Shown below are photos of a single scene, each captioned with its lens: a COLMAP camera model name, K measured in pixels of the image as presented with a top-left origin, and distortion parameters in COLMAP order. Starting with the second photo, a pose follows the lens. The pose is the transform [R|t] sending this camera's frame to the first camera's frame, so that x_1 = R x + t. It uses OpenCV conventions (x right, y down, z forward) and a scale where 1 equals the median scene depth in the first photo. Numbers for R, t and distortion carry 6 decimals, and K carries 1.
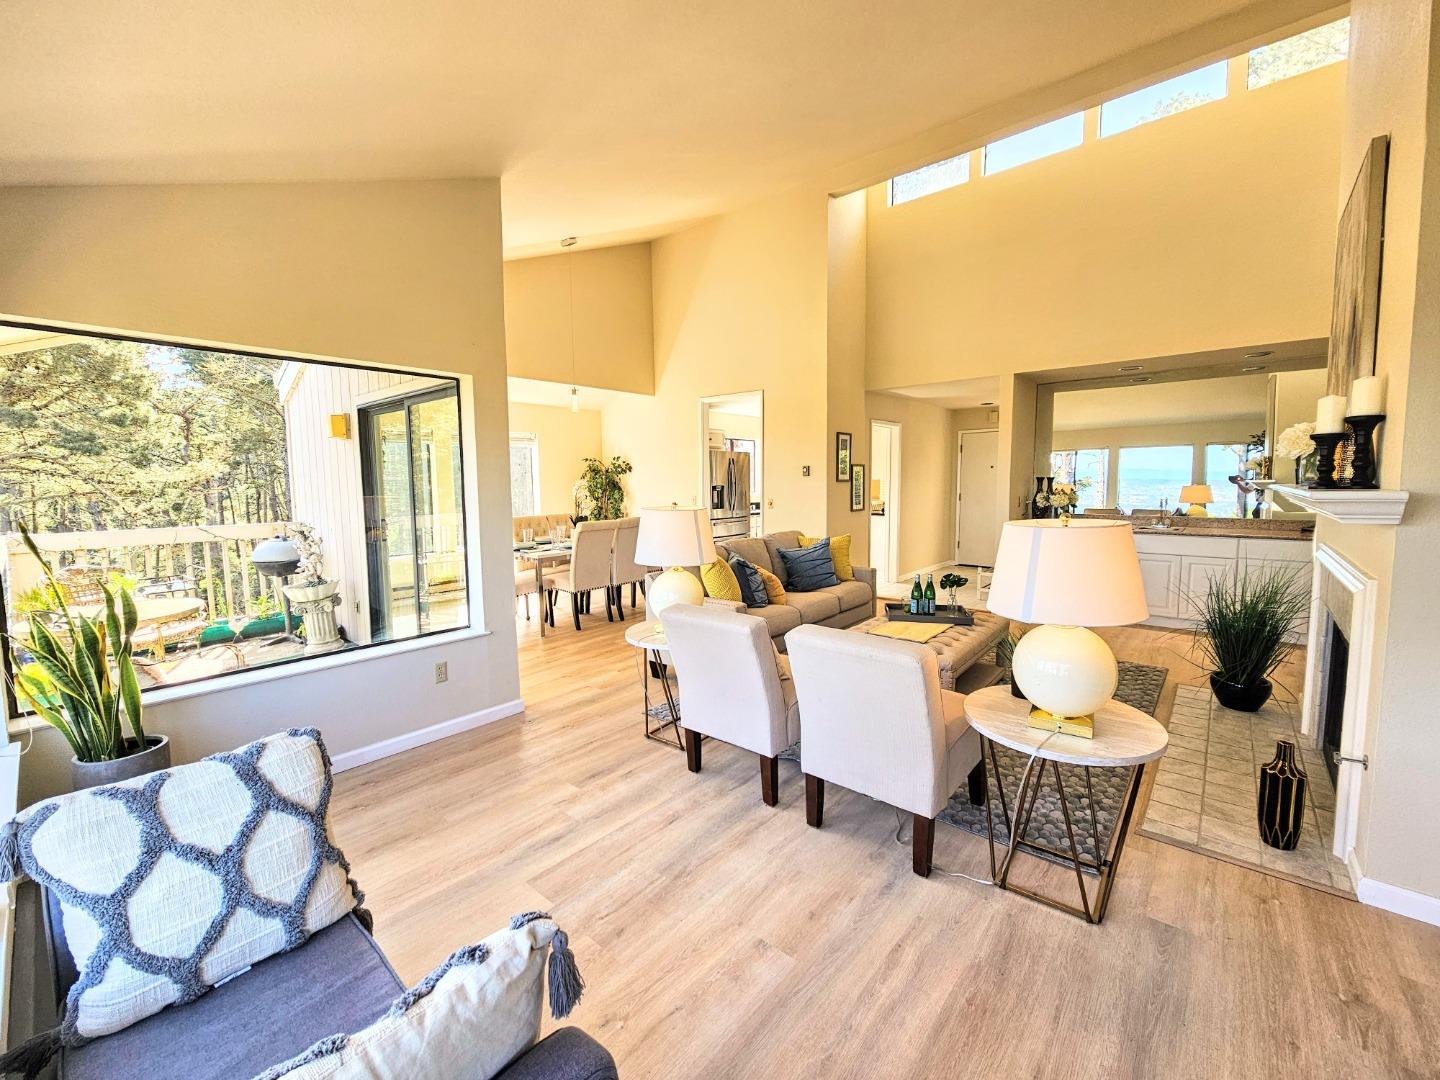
lens RADIAL K [[594.1, 0, 714.2], [0, 594.1, 534.6], [0, 0, 1]] dist [0.000082, -0.000125]
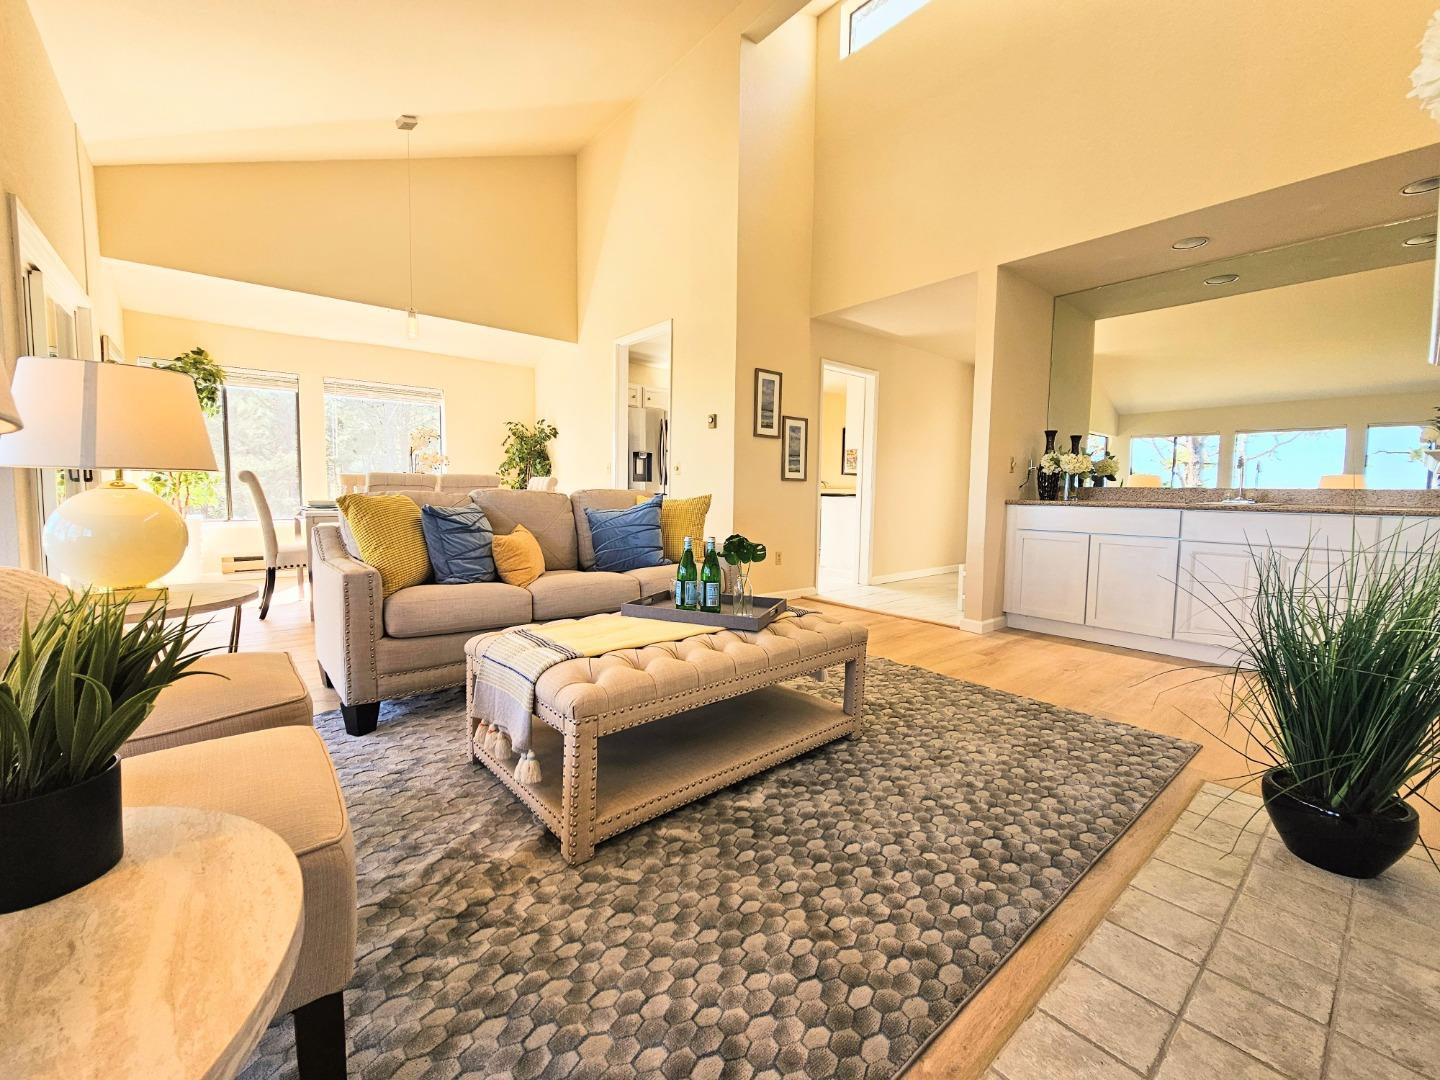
lens RADIAL K [[594.1, 0, 714.2], [0, 594.1, 534.6], [0, 0, 1]] dist [0.000082, -0.000125]
pose [[0.986961, 0.037046, -0.156639, 0.277723], [-0.039950, 0.999083, -0.015431, 0.044279], [0.155924, 0.021488, 0.987535, 0.277489]]
